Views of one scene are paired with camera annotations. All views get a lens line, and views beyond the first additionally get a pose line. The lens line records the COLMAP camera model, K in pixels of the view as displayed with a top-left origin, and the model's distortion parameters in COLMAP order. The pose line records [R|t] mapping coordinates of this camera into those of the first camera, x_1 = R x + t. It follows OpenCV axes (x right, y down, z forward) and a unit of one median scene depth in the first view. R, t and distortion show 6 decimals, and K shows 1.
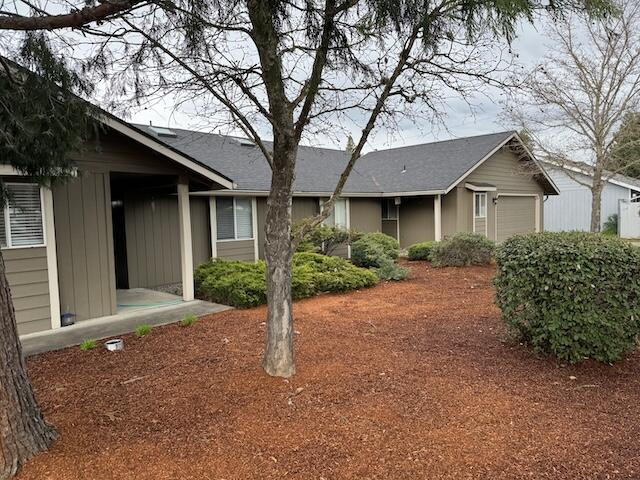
lens RADIAL K [[452.0, 0, 320.4], [0, 452.0, 234.9], [0, 0, 1]] dist [0.041249, -0.019386]
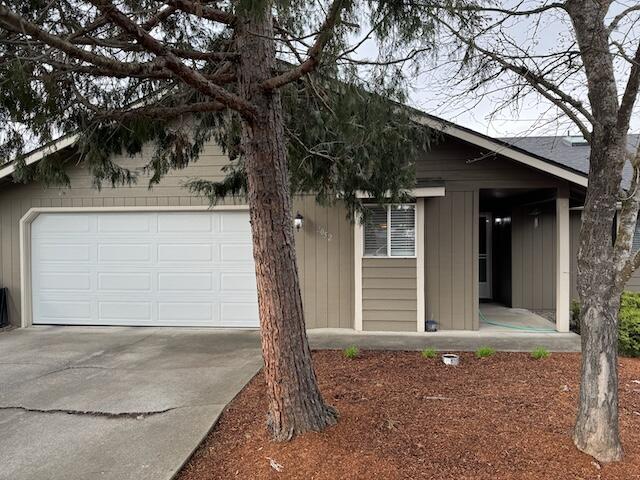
lens RADIAL K [[452.0, 0, 319.9], [0, 452.0, 245.8], [0, 0, 1]] dist [0.041249, -0.019386]
pose [[0.622341, 0.045361, -0.781431, 0.164799], [-0.054788, 0.998395, 0.014321, -0.010295], [0.780826, 0.033900, 0.623828, 0.150990]]
